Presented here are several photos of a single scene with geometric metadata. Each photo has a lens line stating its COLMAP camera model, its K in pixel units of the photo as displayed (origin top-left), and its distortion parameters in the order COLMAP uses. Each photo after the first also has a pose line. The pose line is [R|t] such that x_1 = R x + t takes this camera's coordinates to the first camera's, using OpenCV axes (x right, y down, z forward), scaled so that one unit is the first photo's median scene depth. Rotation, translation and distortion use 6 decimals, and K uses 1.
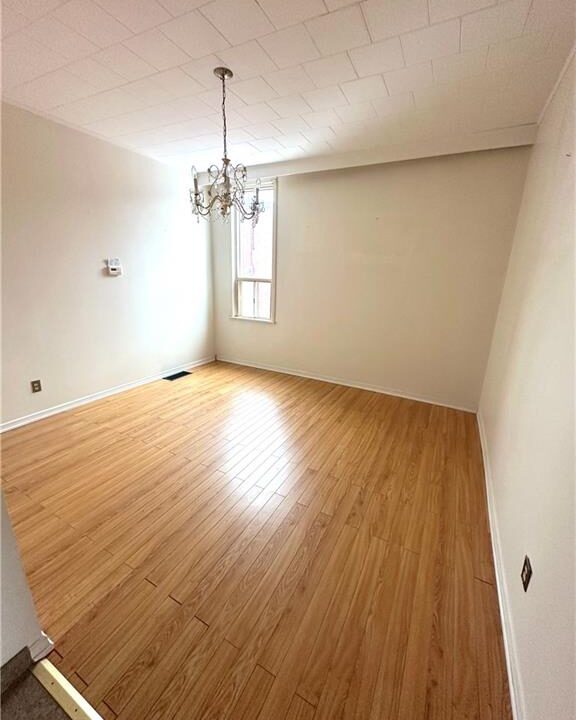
lens RADIAL K [[304.6, 0, 289.2], [0, 304.6, 360.4], [0, 0, 1]] dist [0.002107, 0.000056]
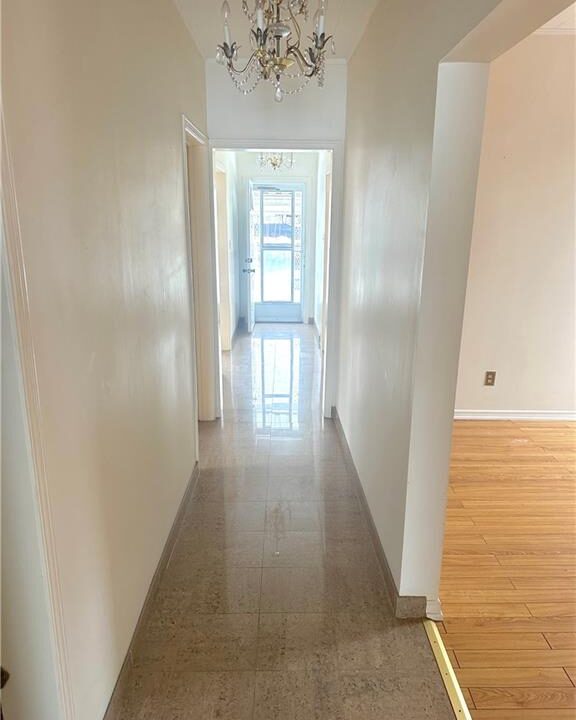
lens RADIAL K [[536.5, 0, 288.9], [0, 536.5, 361.2], [0, 0, 1]] dist [0.004763, -0.015187]
pose [[0.470925, 0.213649, -0.855911, 0.142059], [-0.248675, 0.963034, 0.103566, 0.035715], [0.846398, 0.164072, 0.506646, -0.204866]]
